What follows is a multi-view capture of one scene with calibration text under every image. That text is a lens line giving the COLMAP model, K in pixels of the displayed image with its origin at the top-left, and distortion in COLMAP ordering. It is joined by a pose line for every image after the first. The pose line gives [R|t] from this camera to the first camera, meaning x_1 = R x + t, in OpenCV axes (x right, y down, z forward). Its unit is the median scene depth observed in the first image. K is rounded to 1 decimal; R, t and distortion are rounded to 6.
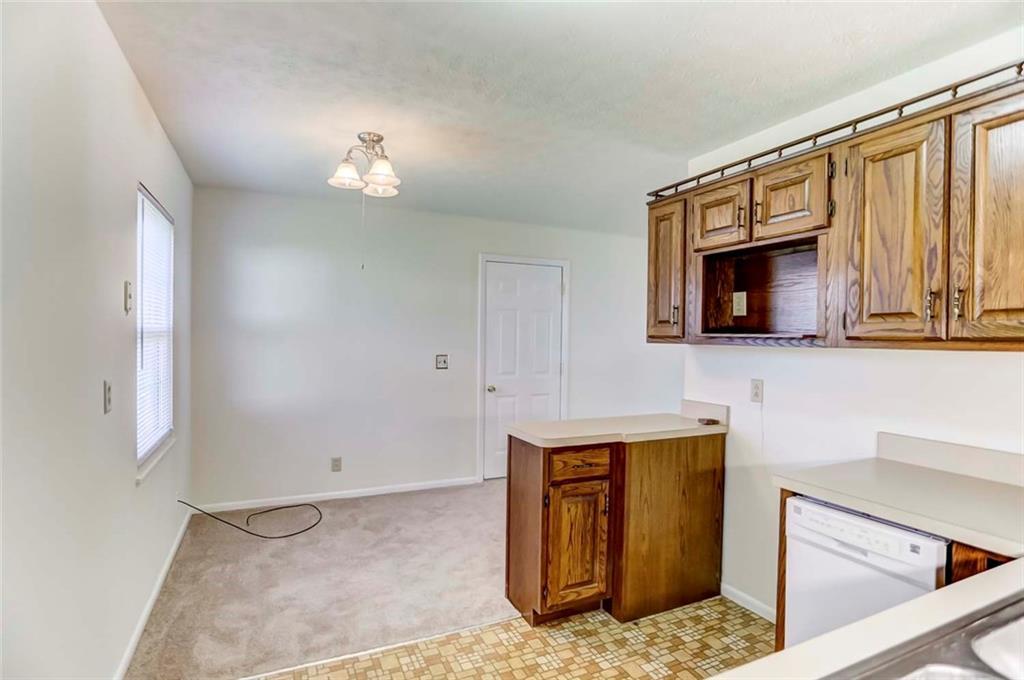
lens RADIAL K [[531.5, 0, 515.8], [0, 531.5, 348.5], [0, 0, 1]] dist [-0.004997, -0.000263]
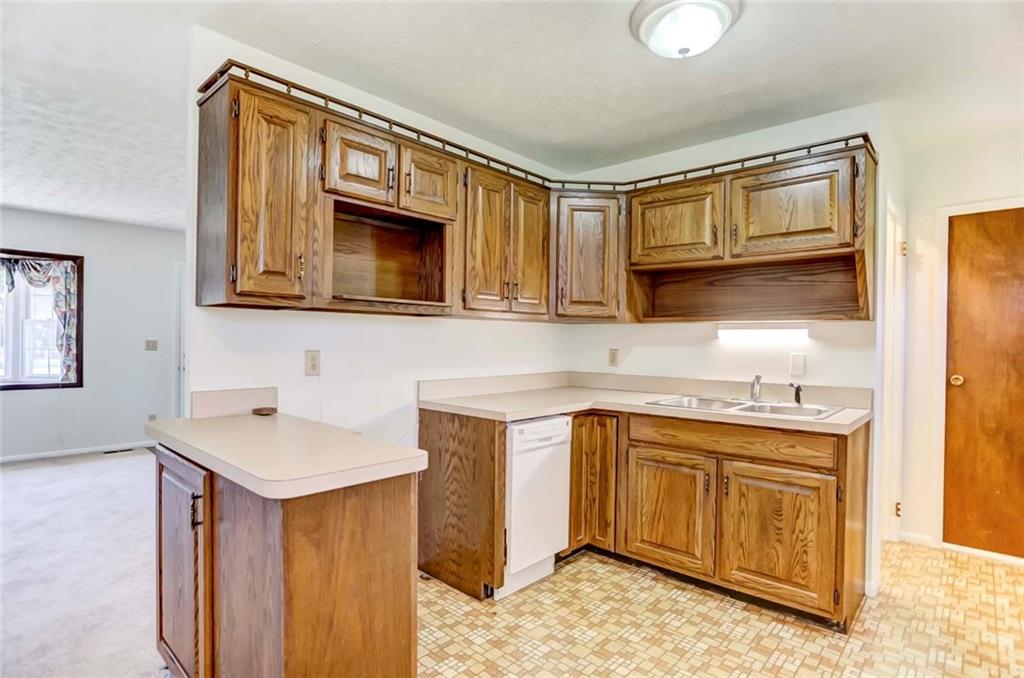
lens RADIAL K [[531.5, 0, 516.3], [0, 531.5, 335.2], [0, 0, 1]] dist [-0.004997, -0.000263]
pose [[-0.350874, -0.021737, 0.936170, -0.557282], [-0.019361, 0.999685, 0.015955, 0.014977], [-0.936223, -0.012527, -0.351184, 1.121979]]
